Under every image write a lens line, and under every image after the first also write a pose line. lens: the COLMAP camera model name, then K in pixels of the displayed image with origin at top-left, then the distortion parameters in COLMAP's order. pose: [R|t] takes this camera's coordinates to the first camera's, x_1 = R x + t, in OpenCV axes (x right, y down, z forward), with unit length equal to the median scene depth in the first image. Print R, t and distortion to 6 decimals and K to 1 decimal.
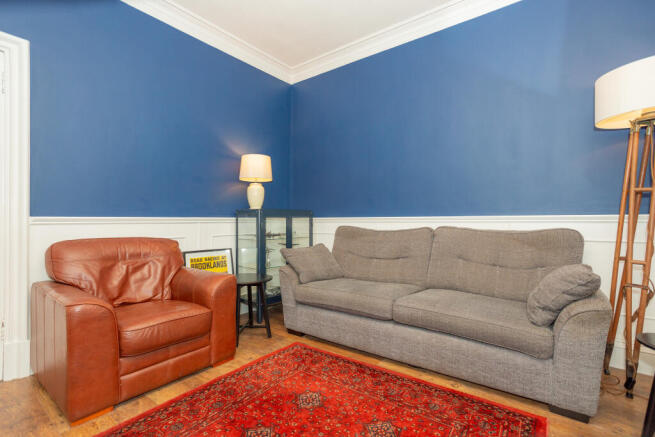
lens RADIAL K [[316.4, 0, 323.3], [0, 316.4, 221.6], [0, 0, 1]] dist [-0.017371, 0.011233]
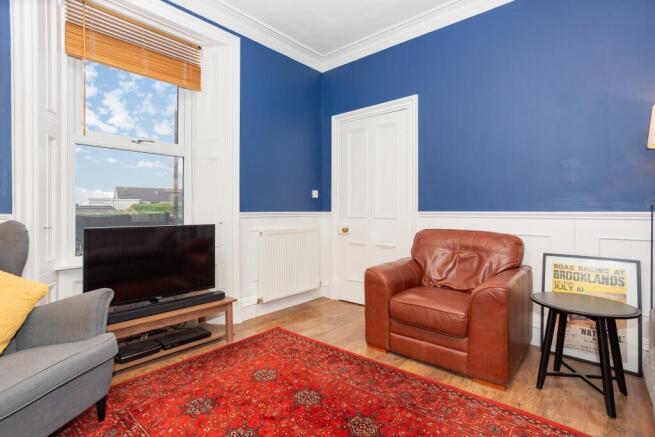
lens RADIAL K [[316.4, 0, 326.1], [0, 316.4, 214.9], [0, 0, 1]] dist [-0.017371, 0.011233]
pose [[-0.058808, 0.003238, -0.998264, 0.564123], [-0.007787, 0.999963, 0.003702, -0.005204], [0.998239, 0.007991, -0.058781, 0.640571]]
